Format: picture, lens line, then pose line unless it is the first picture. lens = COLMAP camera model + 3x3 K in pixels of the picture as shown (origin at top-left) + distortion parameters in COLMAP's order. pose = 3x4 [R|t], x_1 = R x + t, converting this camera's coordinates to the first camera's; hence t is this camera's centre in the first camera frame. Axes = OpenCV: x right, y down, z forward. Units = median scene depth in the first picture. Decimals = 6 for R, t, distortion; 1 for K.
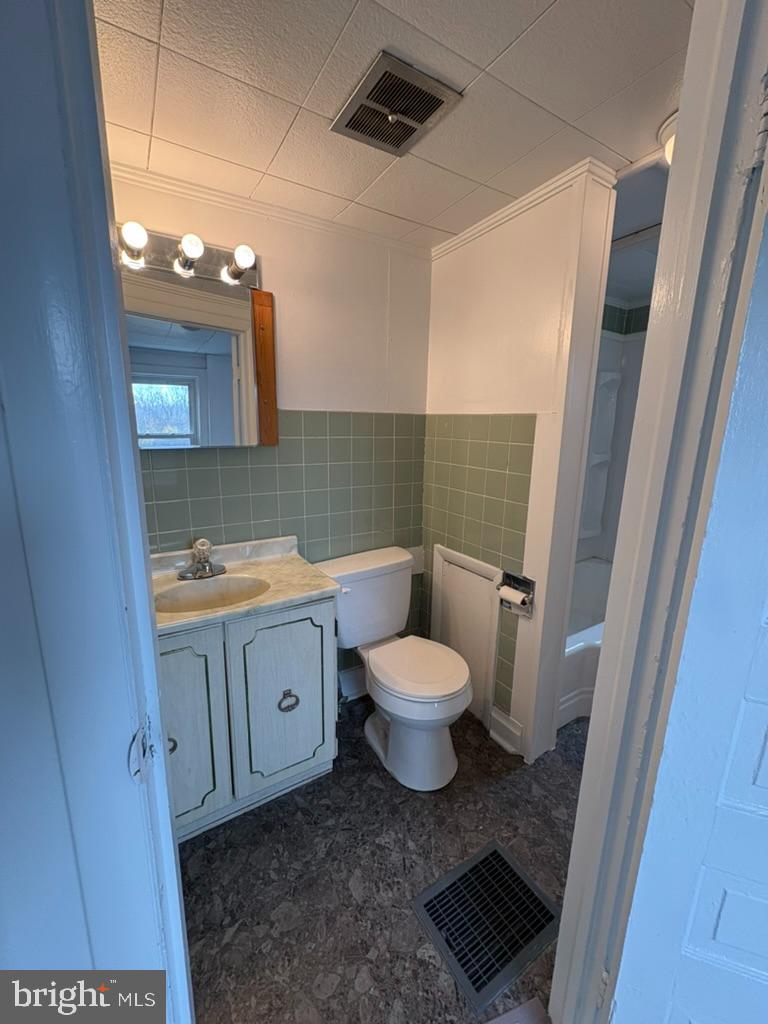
lens RADIAL K [[409.7, 0, 382.6], [0, 409.7, 508.1], [0, 0, 1]] dist [-0.002158, 0.000292]
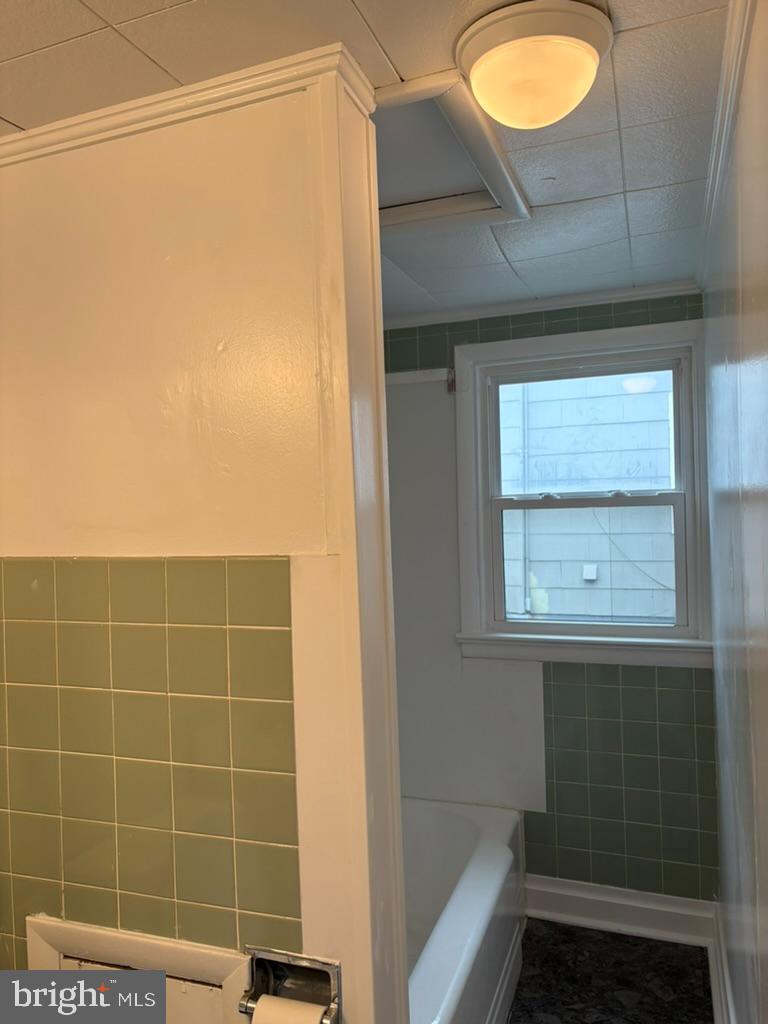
lens RADIAL K [[768.2, 0, 381.1], [0, 768.2, 516.5], [0, 0, 1]] dist [0.026352, -0.019760]
pose [[0.780321, -0.050665, 0.623323, -0.043715], [0.171722, 0.975760, -0.135662, -0.137246], [-0.601341, 0.212898, 0.770106, 0.297141]]
